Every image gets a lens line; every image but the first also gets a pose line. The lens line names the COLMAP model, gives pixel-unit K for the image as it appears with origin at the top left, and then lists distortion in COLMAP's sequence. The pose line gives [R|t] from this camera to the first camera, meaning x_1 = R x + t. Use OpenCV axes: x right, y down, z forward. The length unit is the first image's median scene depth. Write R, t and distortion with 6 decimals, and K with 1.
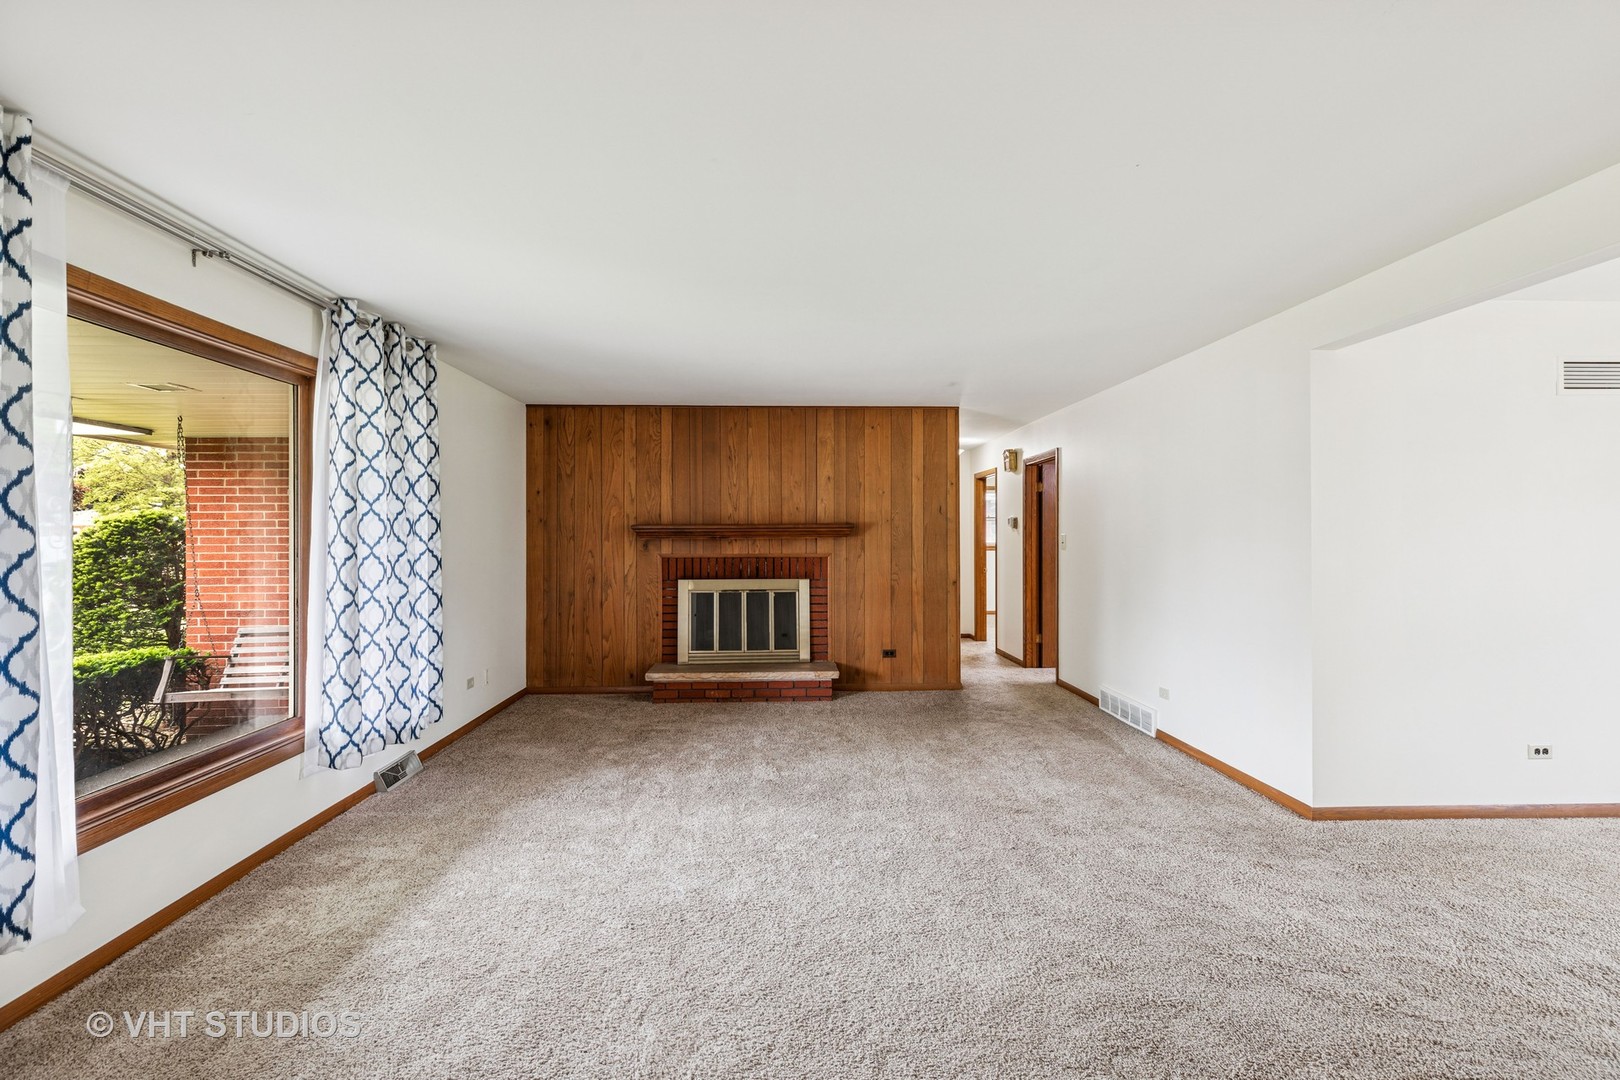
lens RADIAL K [[722.7, 0, 807.5], [0, 722.7, 536.0], [0, 0, 1]] dist [0.006709, -0.000298]
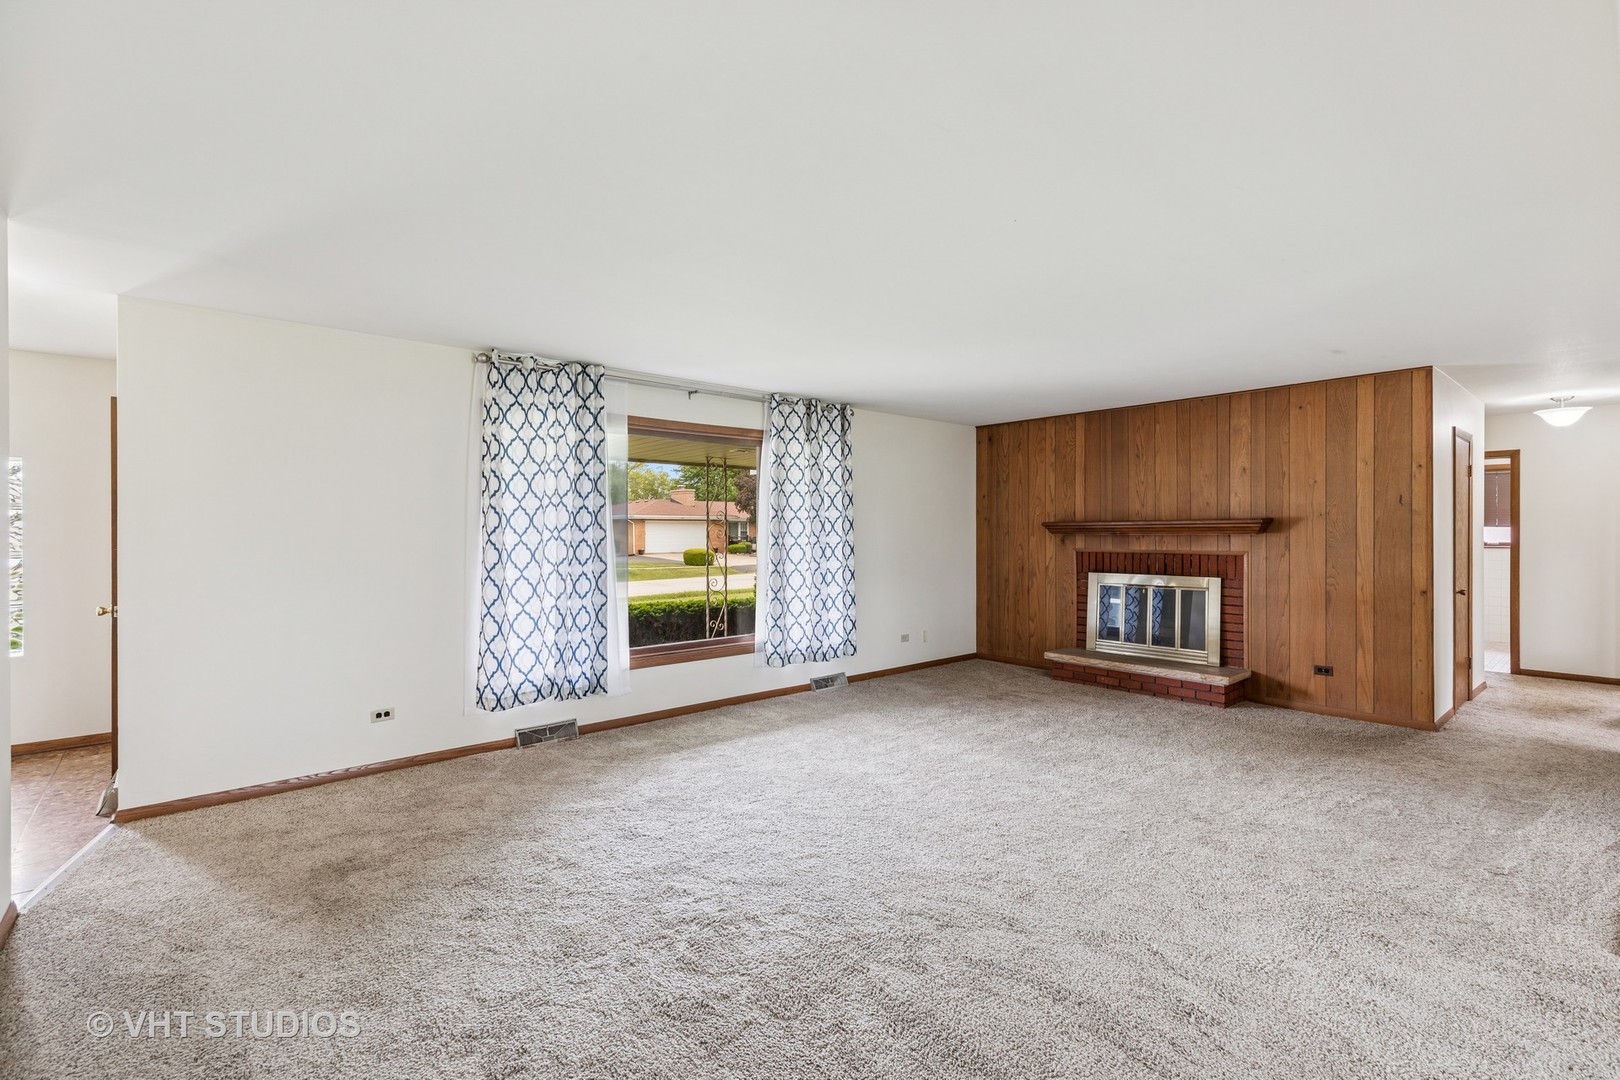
lens RADIAL K [[722.7, 0, 817.8], [0, 722.7, 535.5], [0, 0, 1]] dist [0.006709, -0.000298]
pose [[0.631000, 0.006259, -0.775757, 0.406952], [-0.001010, 0.999973, 0.007247, -0.002192], [0.775782, -0.003789, 0.630990, -0.001163]]
